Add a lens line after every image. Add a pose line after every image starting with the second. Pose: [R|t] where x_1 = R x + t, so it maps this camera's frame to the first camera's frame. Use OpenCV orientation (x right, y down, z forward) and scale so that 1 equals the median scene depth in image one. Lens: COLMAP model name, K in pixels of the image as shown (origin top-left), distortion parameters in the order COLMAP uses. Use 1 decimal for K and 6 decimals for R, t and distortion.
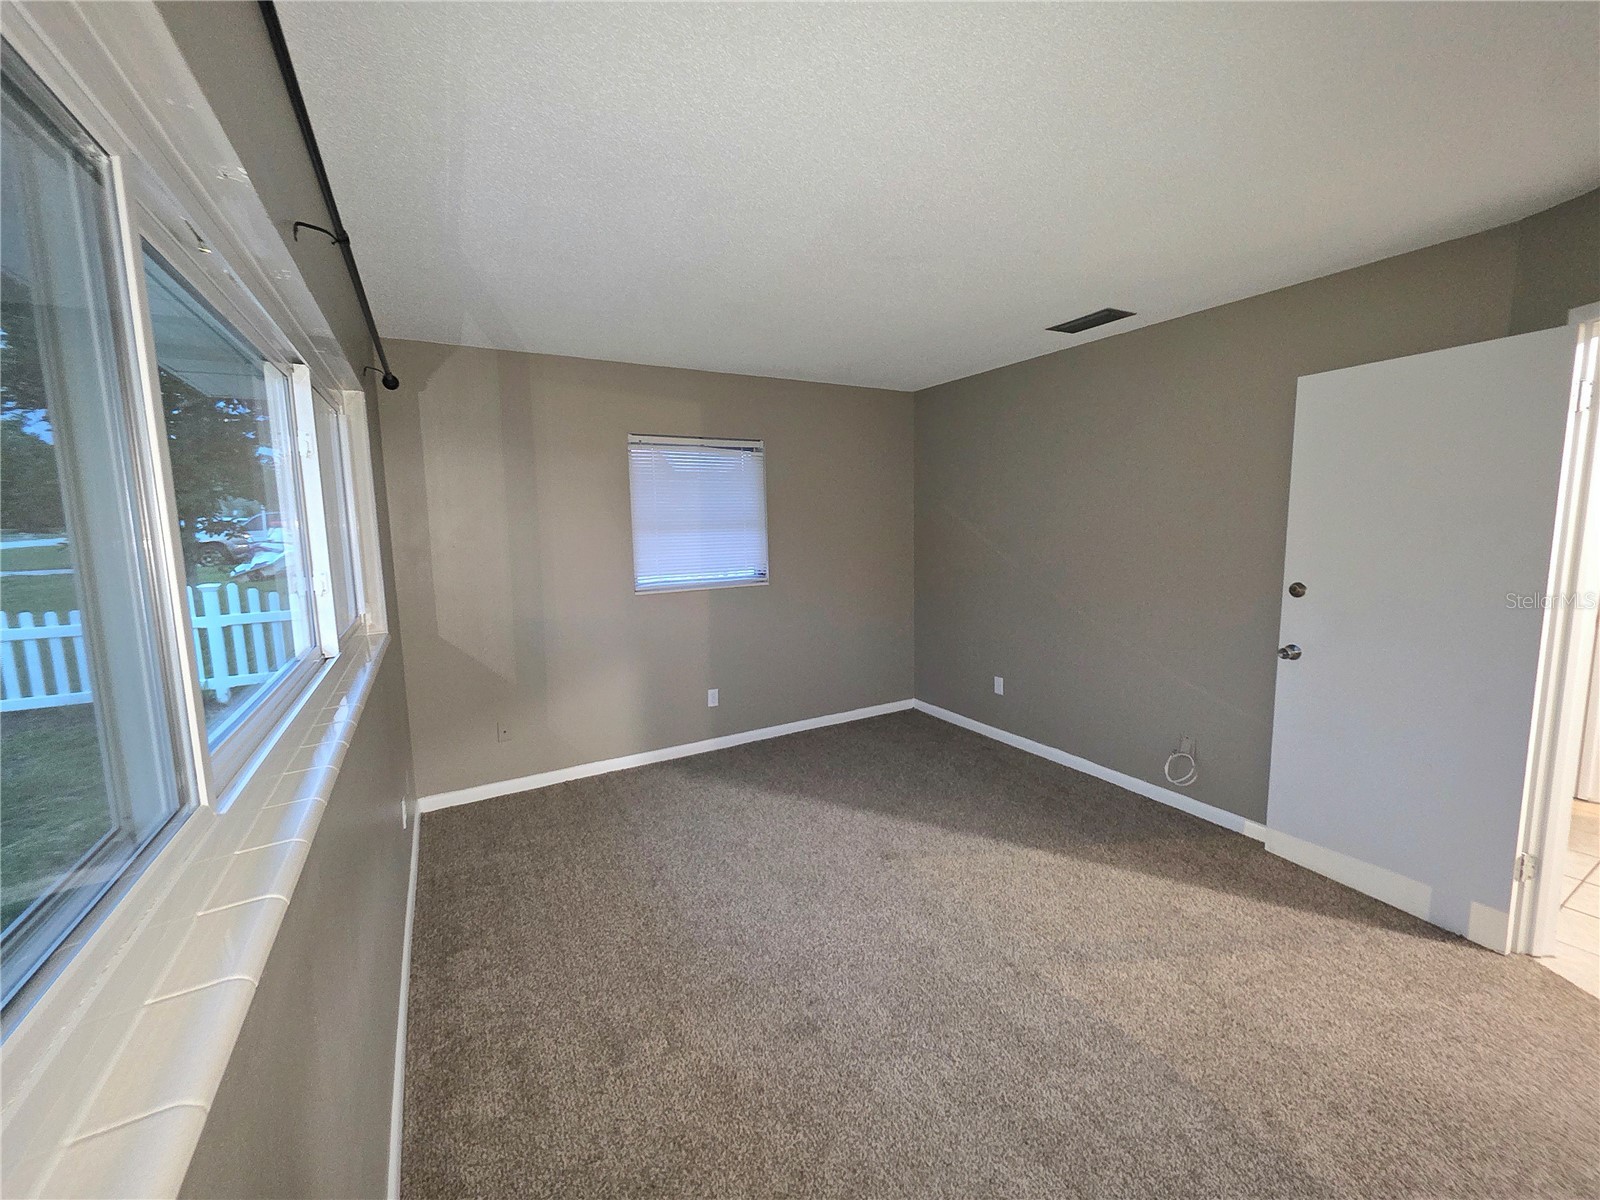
lens RADIAL K [[636.6, 0, 803.3], [0, 636.6, 595.0], [0, 0, 1]] dist [0.003672, -0.001036]
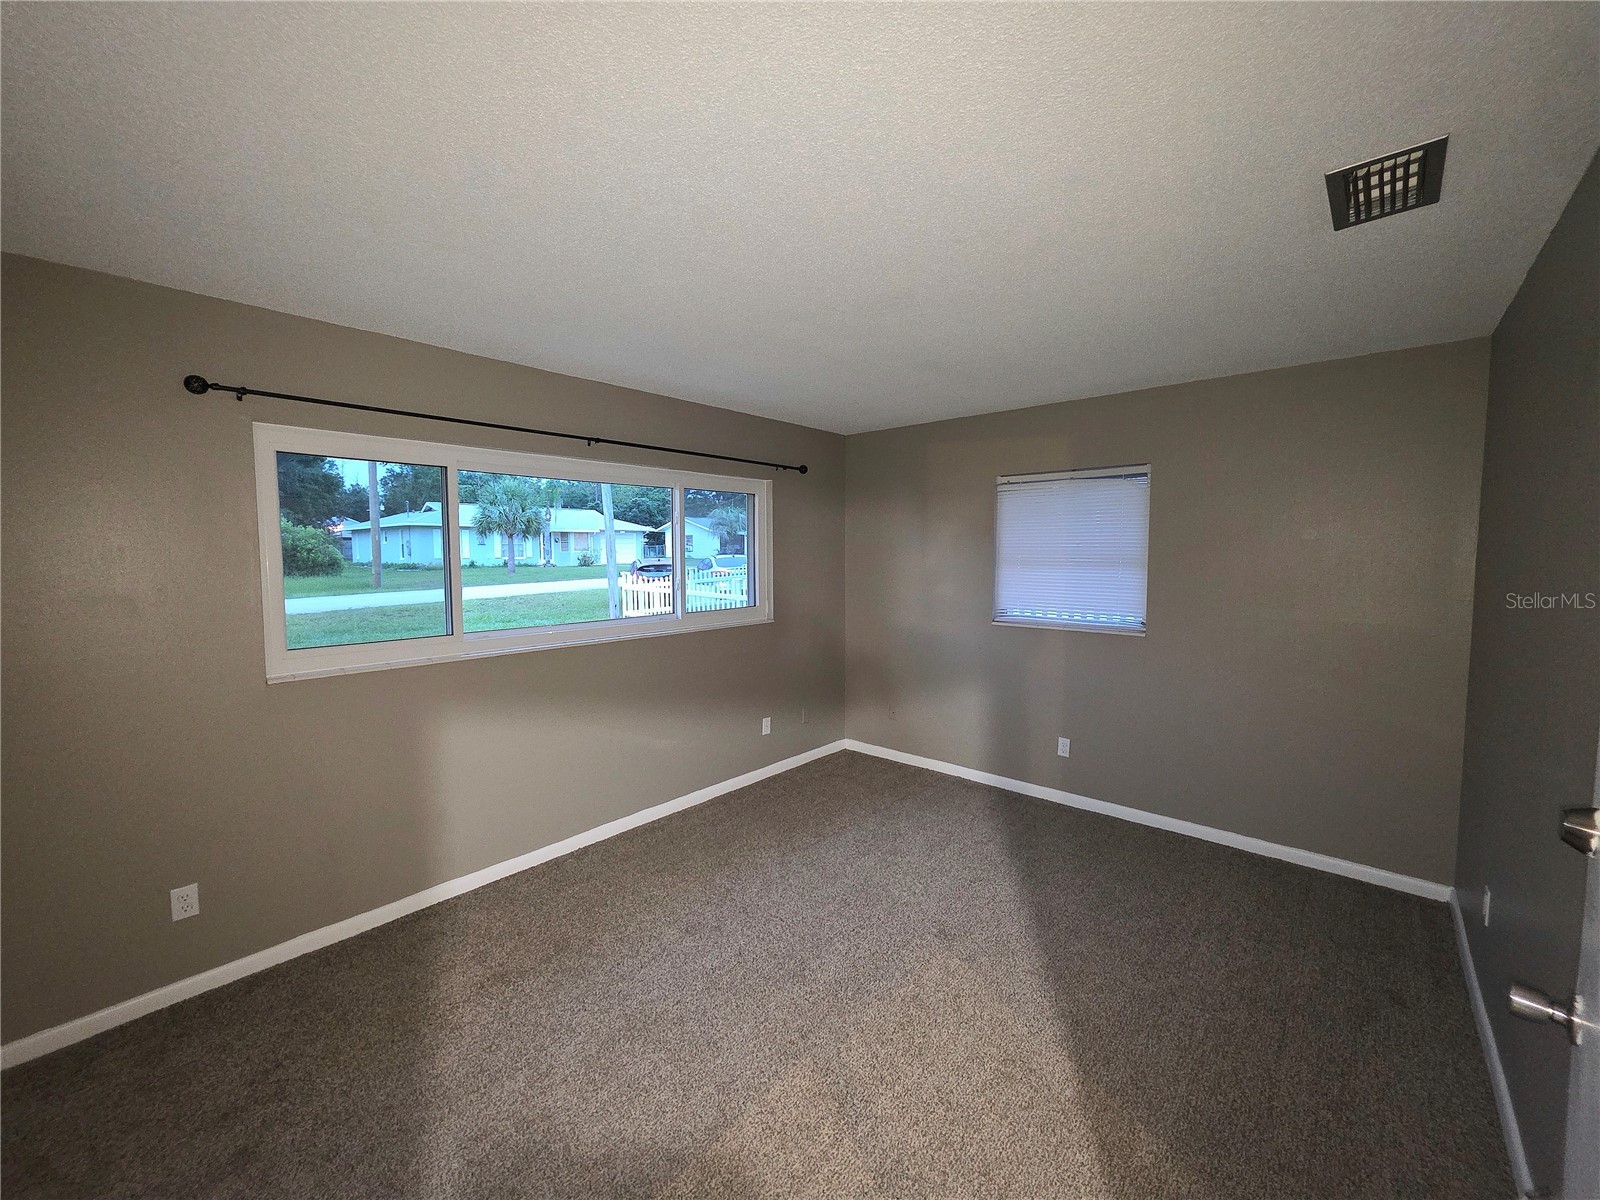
lens RADIAL K [[636.6, 0, 800.7], [0, 636.6, 597.5], [0, 0, 1]] dist [0.003672, -0.001036]
pose [[0.310245, 0.090390, -0.946350, 0.642818], [-0.112898, 0.991928, 0.057732, -0.070067], [0.943929, 0.088930, 0.317946, 0.345300]]
